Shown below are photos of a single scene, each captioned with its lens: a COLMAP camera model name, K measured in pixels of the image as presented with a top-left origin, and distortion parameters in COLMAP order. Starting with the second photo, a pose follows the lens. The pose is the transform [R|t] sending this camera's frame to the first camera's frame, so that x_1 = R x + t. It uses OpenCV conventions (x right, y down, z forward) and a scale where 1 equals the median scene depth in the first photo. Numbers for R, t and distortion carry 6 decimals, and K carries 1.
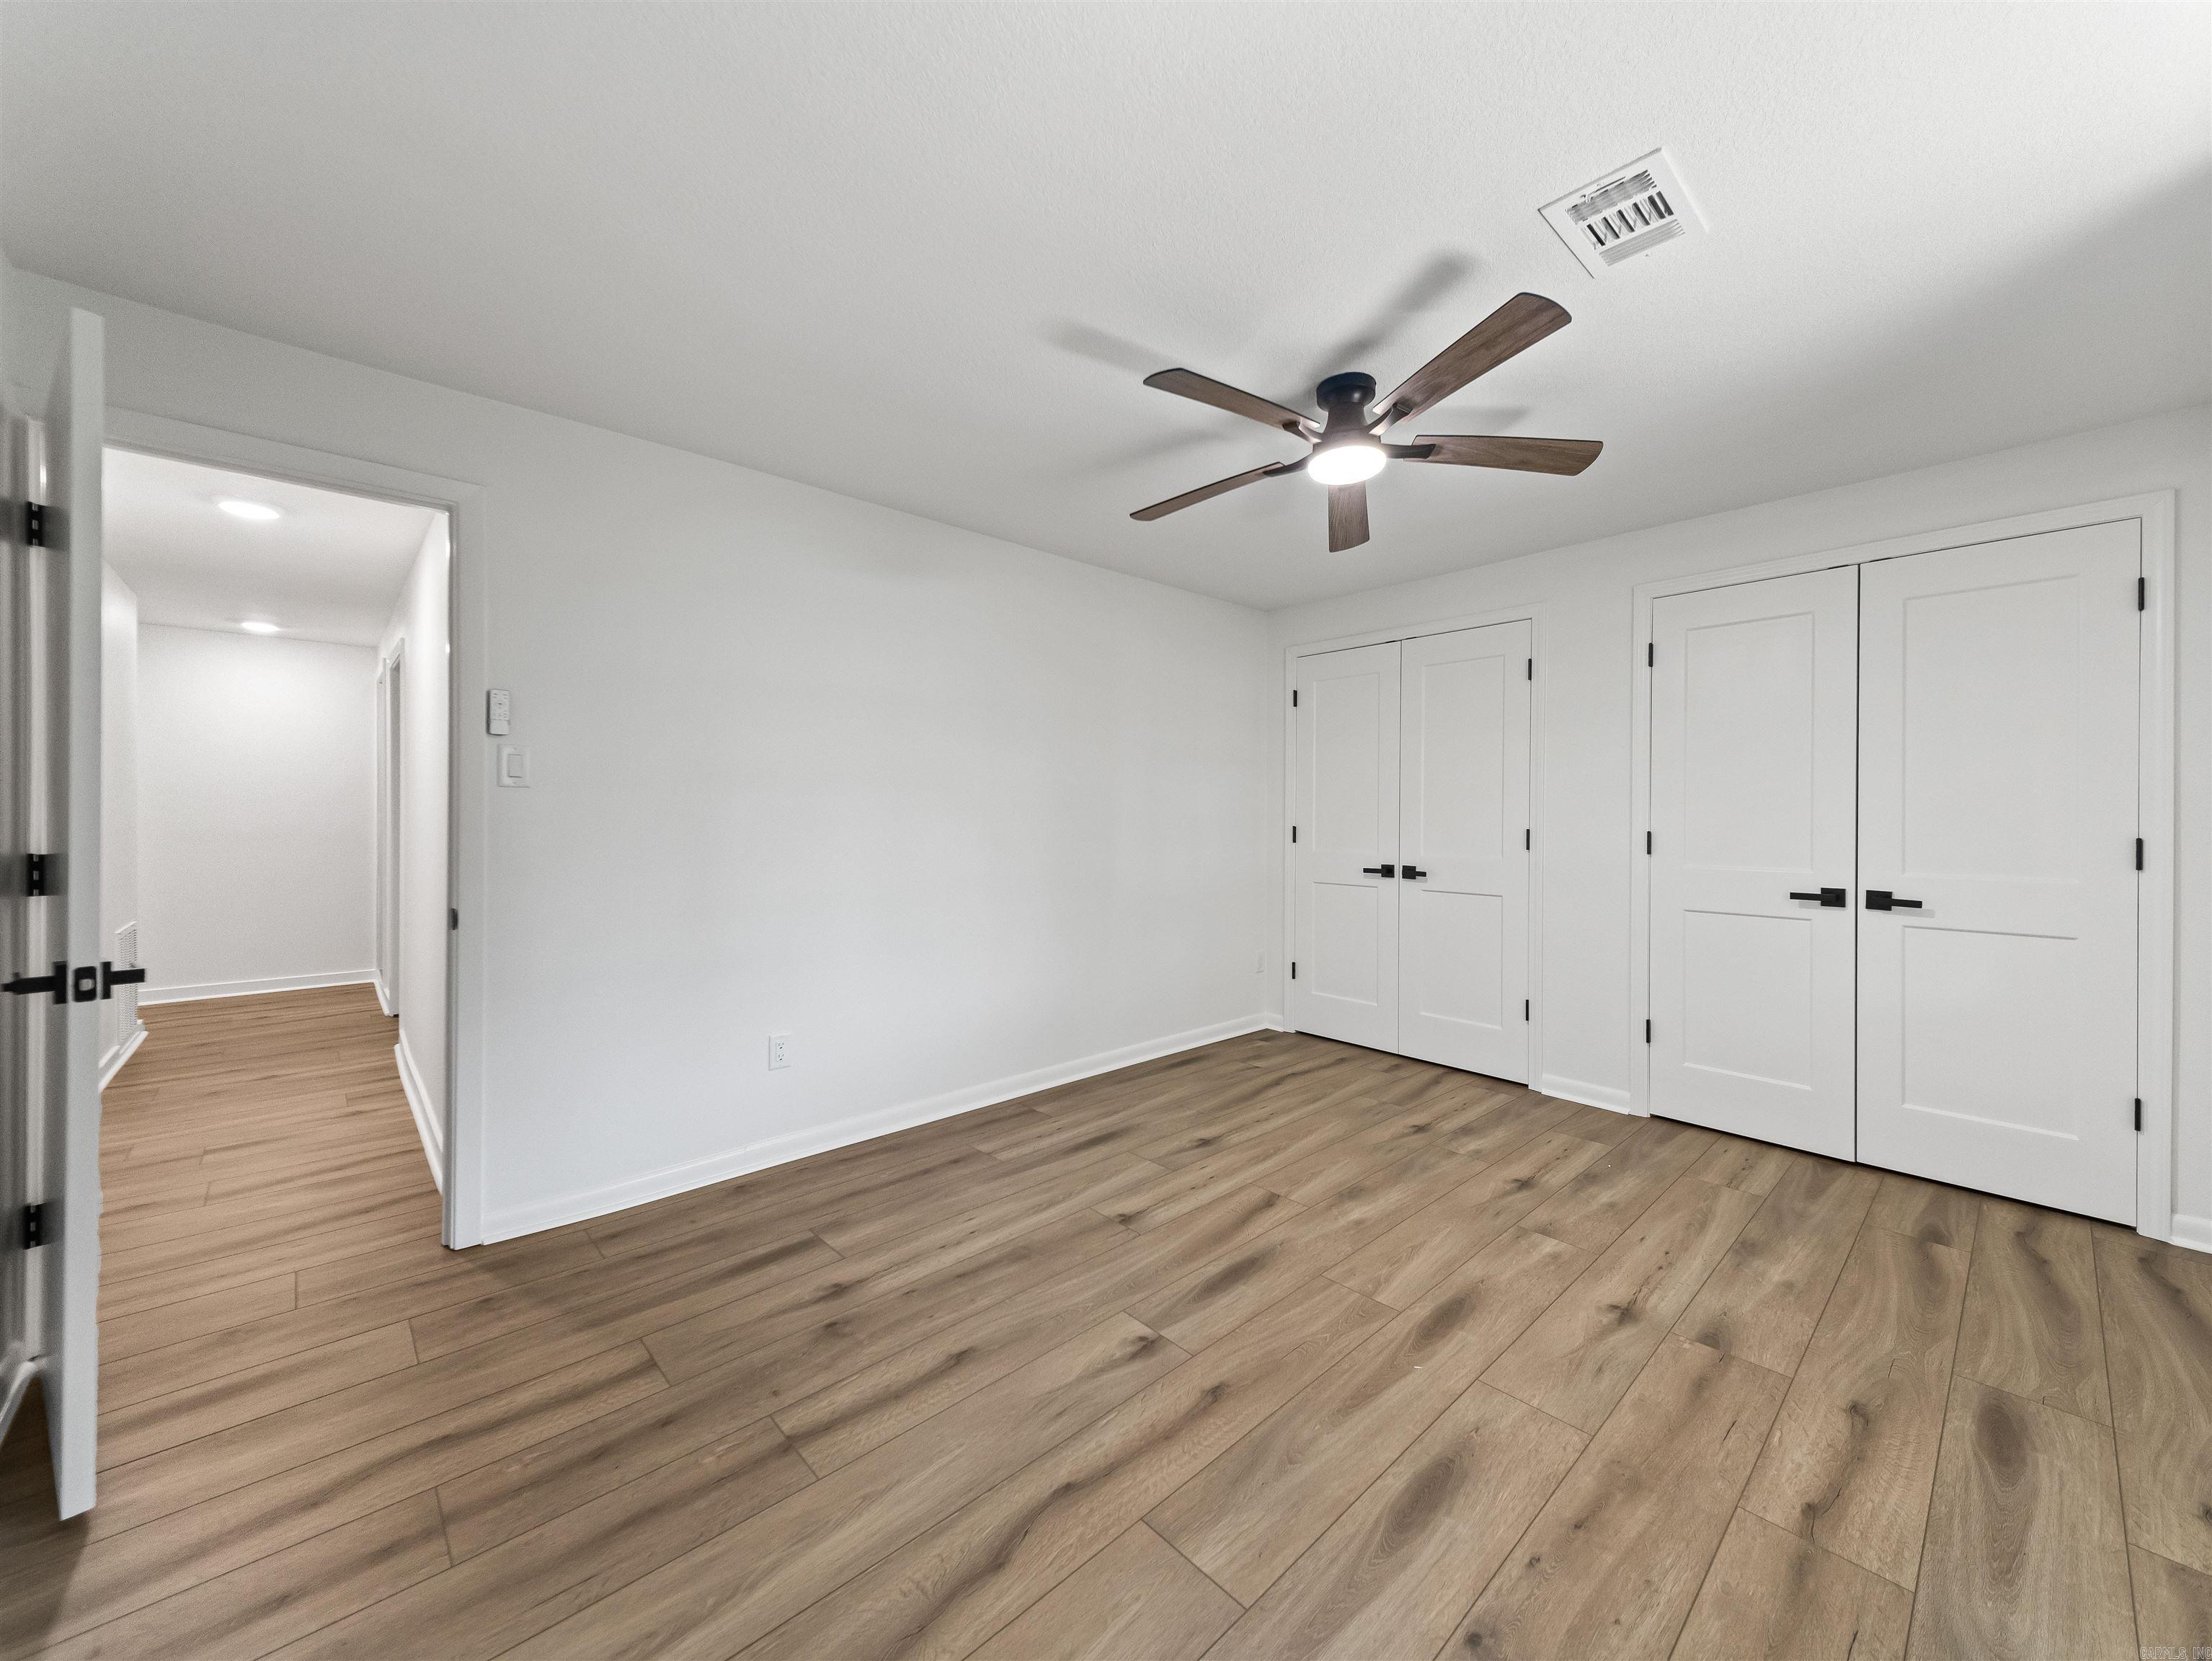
lens RADIAL K [[860.9, 0, 1116.4], [0, 860.9, 830.4], [0, 0, 1]] dist [0.028562, -0.009460]
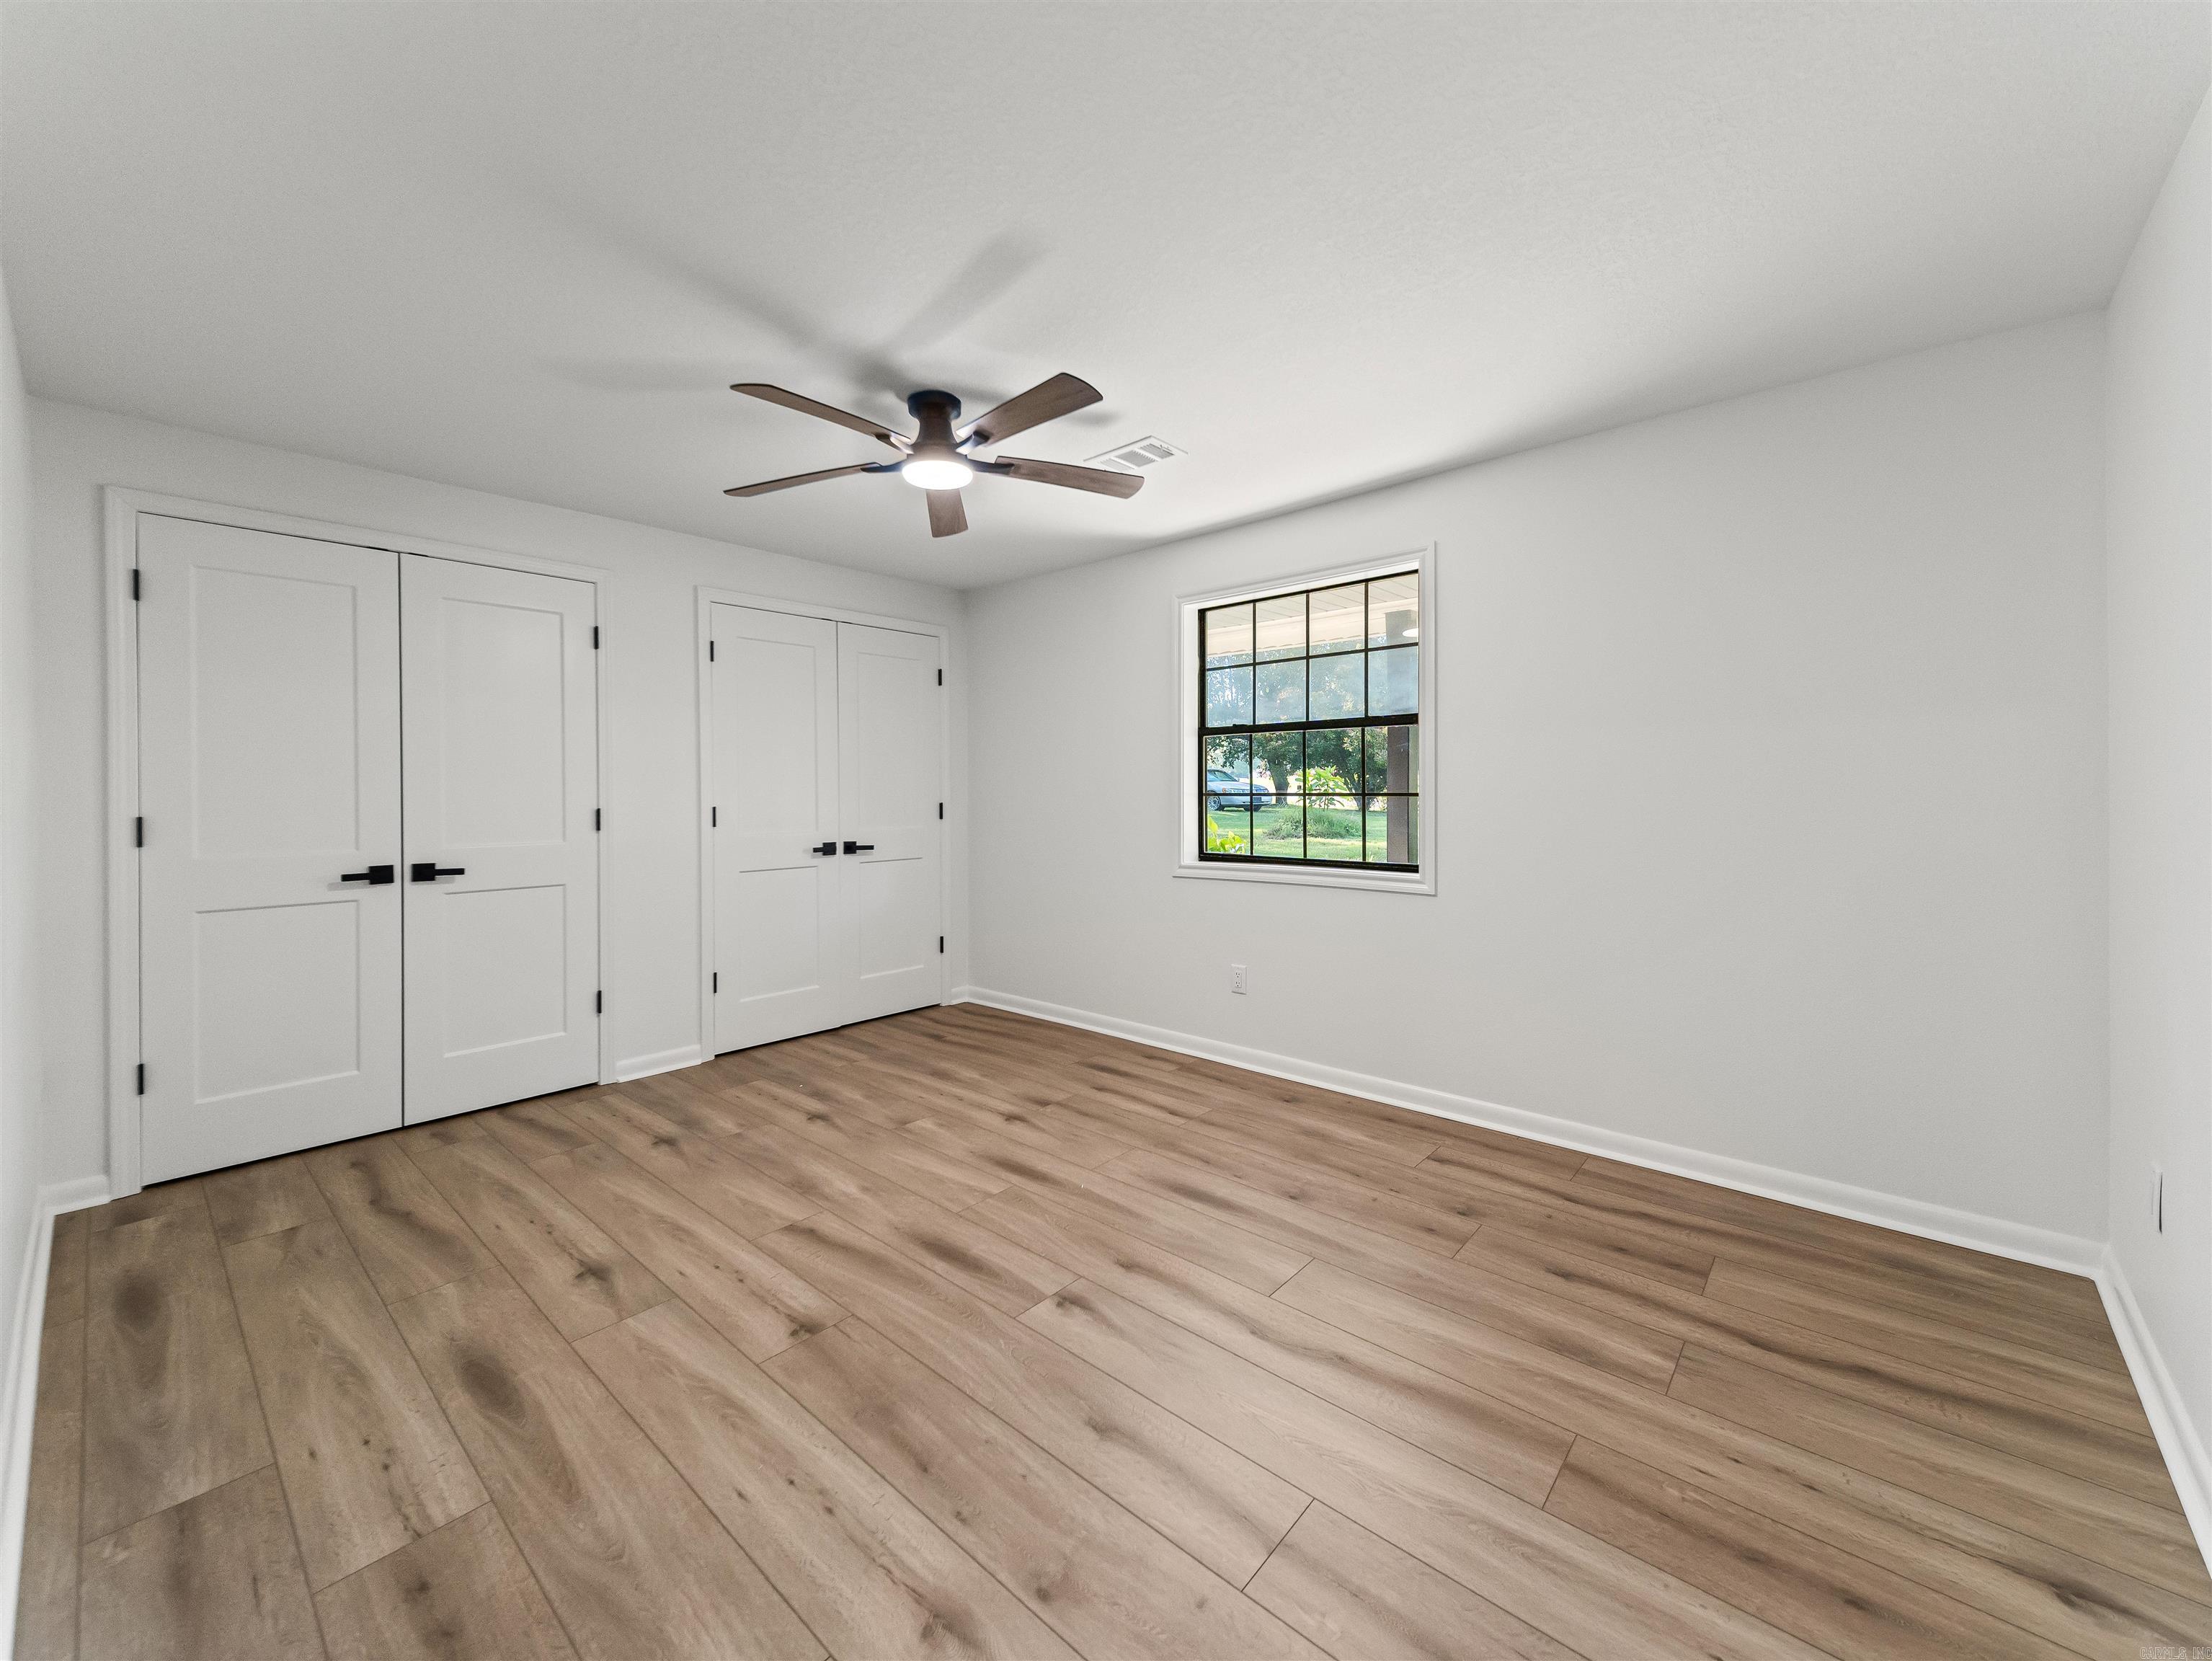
lens RADIAL K [[860.9, 0, 1116.4], [0, 860.9, 830.4], [0, 0, 1]] dist [0.028562, -0.009460]
pose [[-0.100709, -0.051749, 0.993569, -0.621066], [0.024092, 0.998227, 0.054434, -0.018855], [-0.994624, 0.029419, -0.099284, 0.653712]]
